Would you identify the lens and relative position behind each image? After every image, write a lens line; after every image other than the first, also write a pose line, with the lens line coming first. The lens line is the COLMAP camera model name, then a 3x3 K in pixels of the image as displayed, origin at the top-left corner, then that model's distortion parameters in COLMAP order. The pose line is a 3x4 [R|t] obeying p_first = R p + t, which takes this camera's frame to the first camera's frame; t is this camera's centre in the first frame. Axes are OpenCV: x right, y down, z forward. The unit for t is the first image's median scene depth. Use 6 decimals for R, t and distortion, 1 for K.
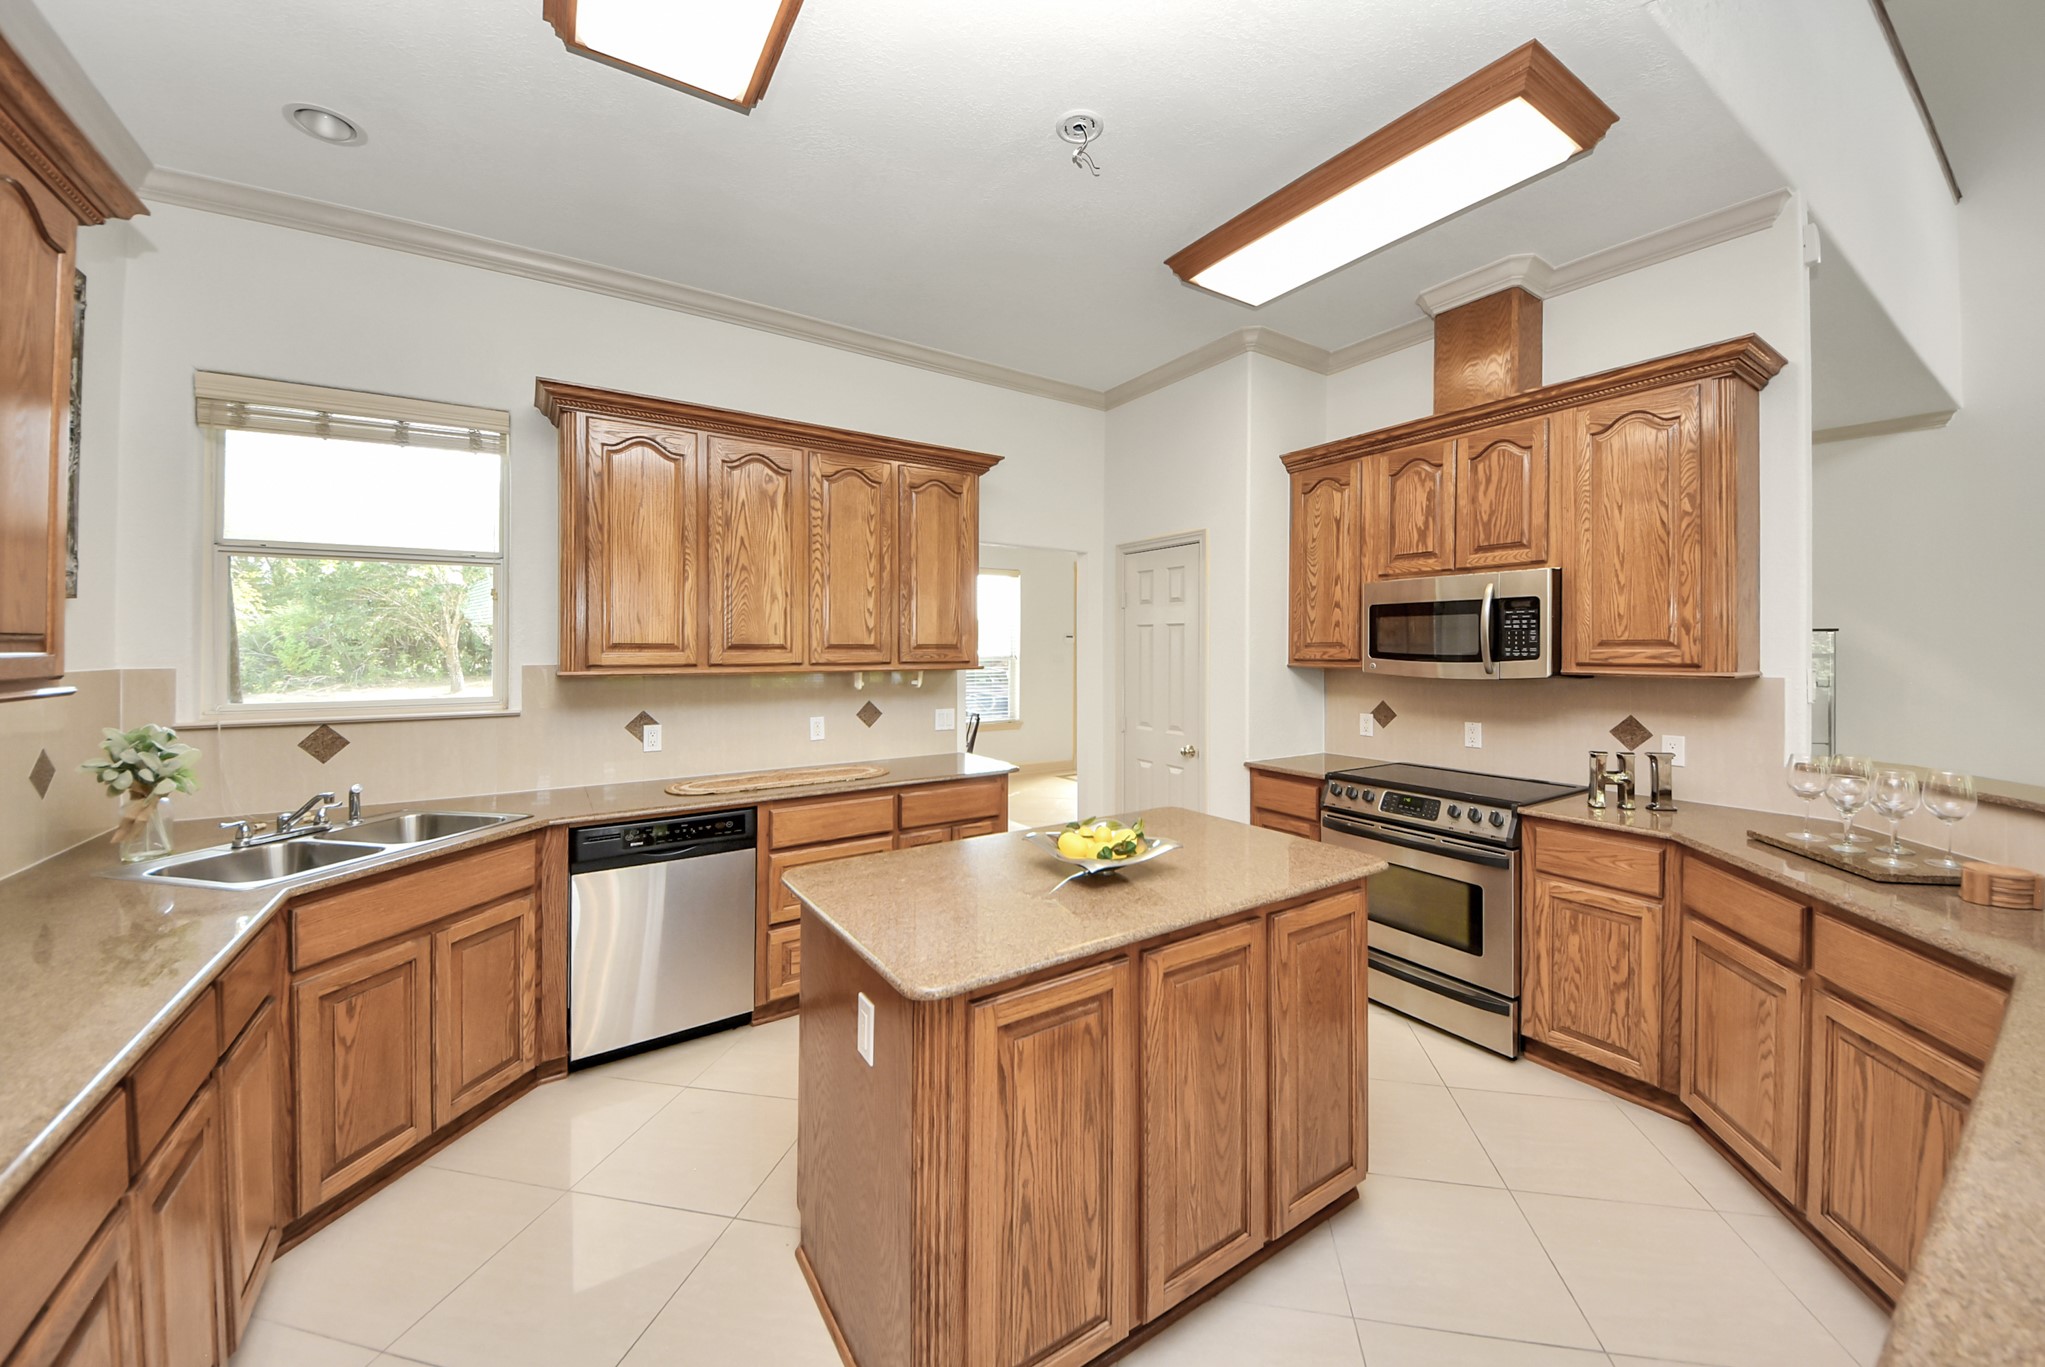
lens RADIAL K [[739.2, 0, 1030.3], [0, 739.2, 650.6], [0, 0, 1]] dist [0.003844, -0.003765]
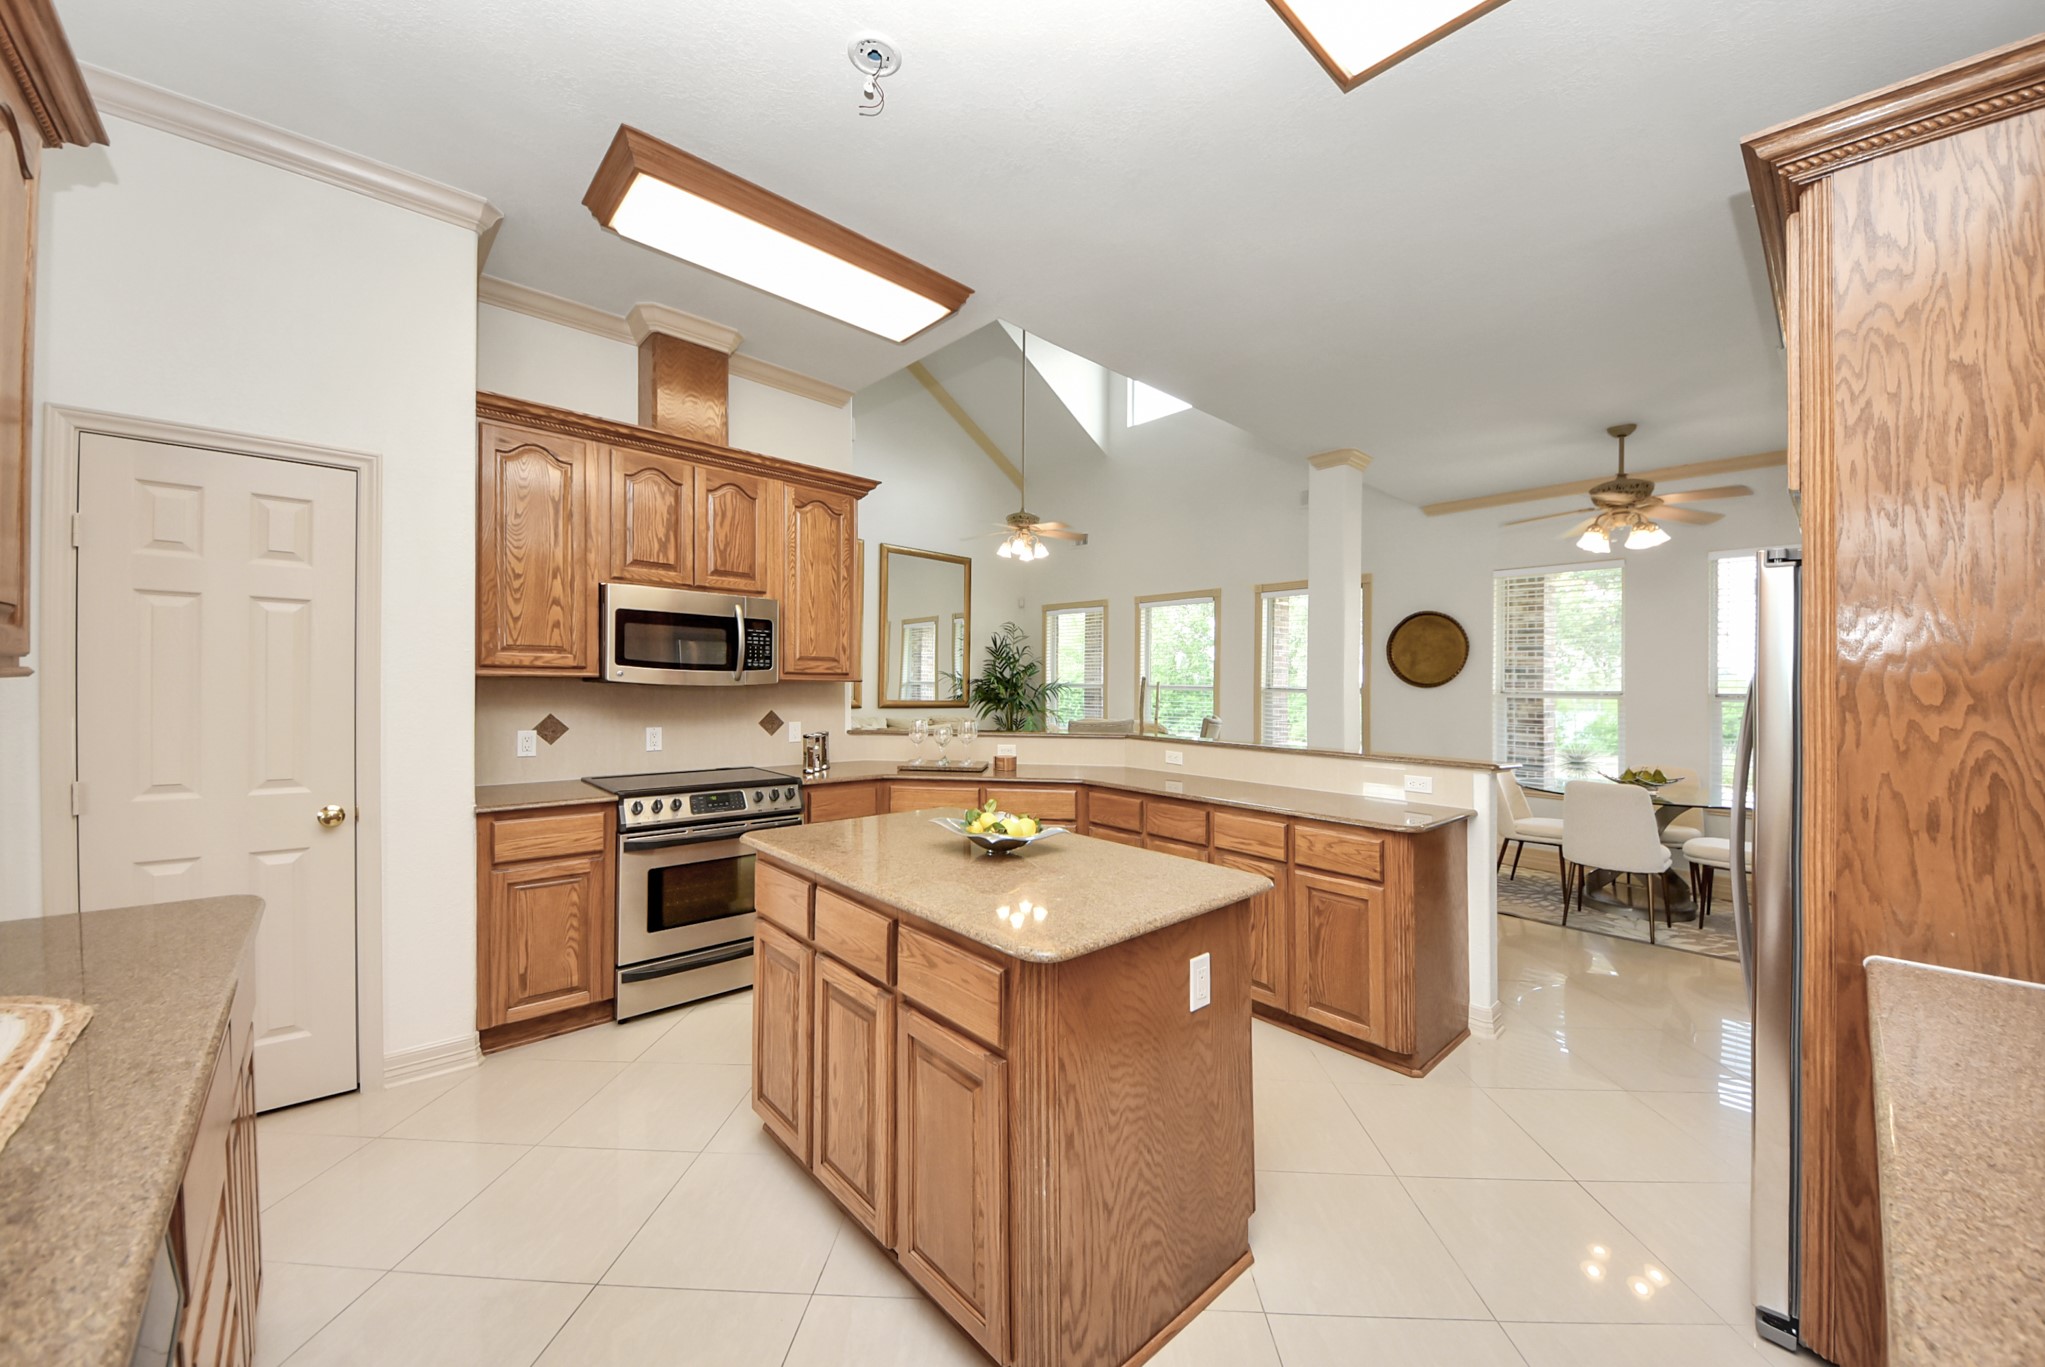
lens RADIAL K [[739.2, 0, 1055.0], [0, 739.2, 681.5], [0, 0, 1]] dist [0.003844, -0.003765]
pose [[-0.181257, -0.001026, 0.983435, -0.658326], [-0.016504, 0.999862, -0.001999, 0.027864], [-0.983297, -0.016593, -0.181249, 0.737063]]
